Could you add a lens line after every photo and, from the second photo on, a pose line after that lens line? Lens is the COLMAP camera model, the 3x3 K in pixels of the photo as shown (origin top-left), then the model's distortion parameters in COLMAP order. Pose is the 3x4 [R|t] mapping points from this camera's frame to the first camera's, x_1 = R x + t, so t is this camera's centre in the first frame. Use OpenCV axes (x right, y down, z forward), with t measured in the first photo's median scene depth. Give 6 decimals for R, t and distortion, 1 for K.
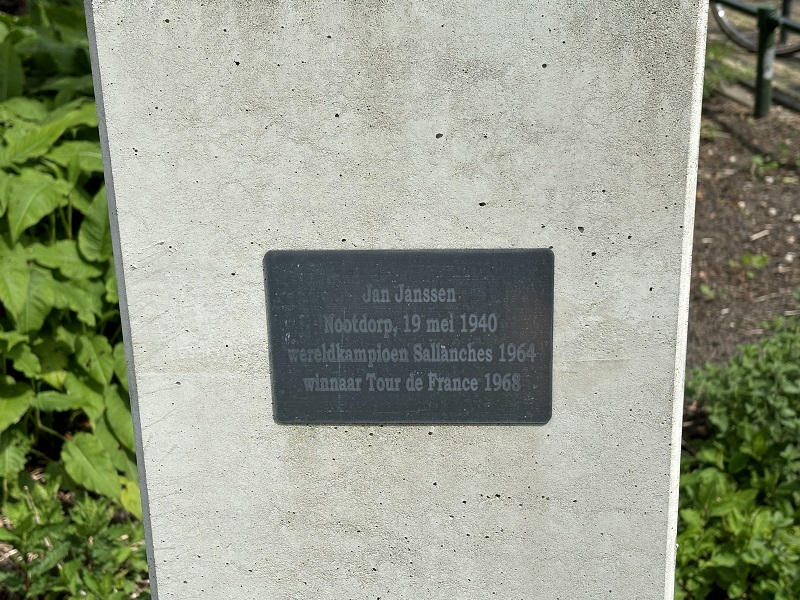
lens RADIAL K [[1373.5, 0, 400.0], [0, 1373.5, 300.0], [0, 0, 1]] dist [0.282622, -1.319245]
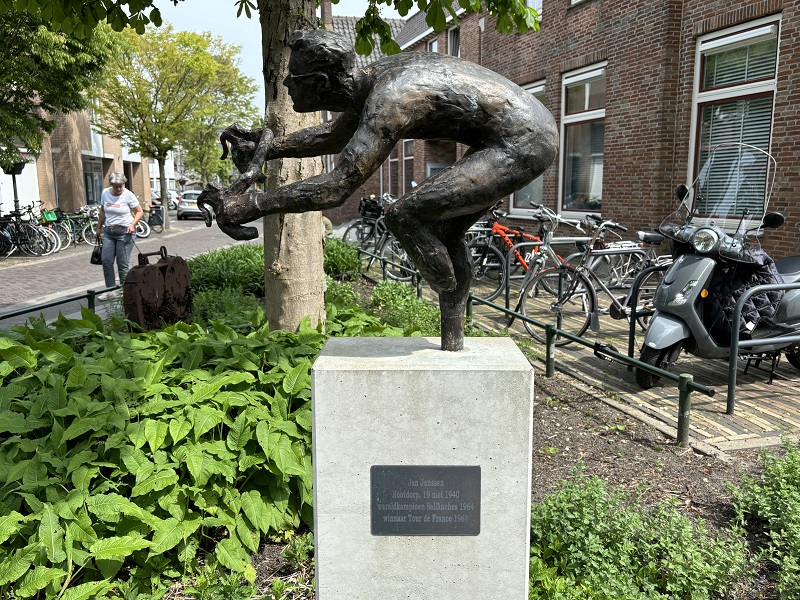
lens RADIAL K [[706.0, 0, 400.0], [0, 706.0, 300.0], [0, 0, 1]] dist [0.133921, -0.423377]
pose [[0.998913, 0.014965, 0.044149, -0.029912], [-0.004631, 0.974243, -0.225453, -0.010554], [-0.046386, 0.225003, 0.973253, -0.109758]]
